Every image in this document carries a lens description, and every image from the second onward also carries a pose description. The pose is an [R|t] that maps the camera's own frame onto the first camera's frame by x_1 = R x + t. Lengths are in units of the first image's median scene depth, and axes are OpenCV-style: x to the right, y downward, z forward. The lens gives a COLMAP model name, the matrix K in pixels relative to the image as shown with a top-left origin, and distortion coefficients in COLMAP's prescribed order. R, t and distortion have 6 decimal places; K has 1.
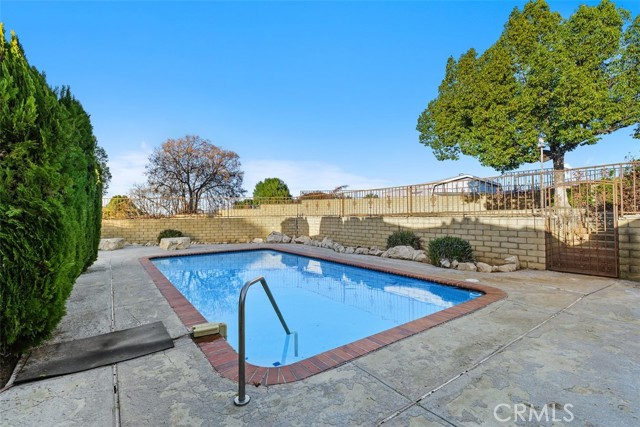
lens RADIAL K [[291.0, 0, 316.4], [0, 291.0, 212.2], [0, 0, 1]] dist [0.001588, -0.001205]
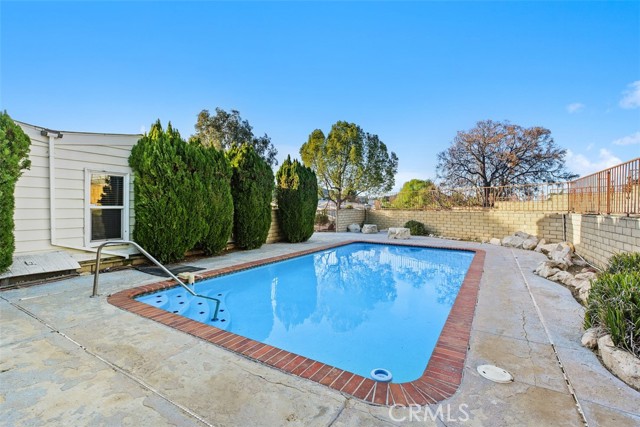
lens RADIAL K [[291.0, 0, 316.9], [0, 291.0, 213.1], [0, 0, 1]] dist [0.001588, -0.001205]
pose [[0.388347, 0.035549, -0.920827, 1.616552], [-0.007845, 0.999347, 0.035272, -0.014930], [0.921480, -0.006474, 0.388372, 1.203902]]
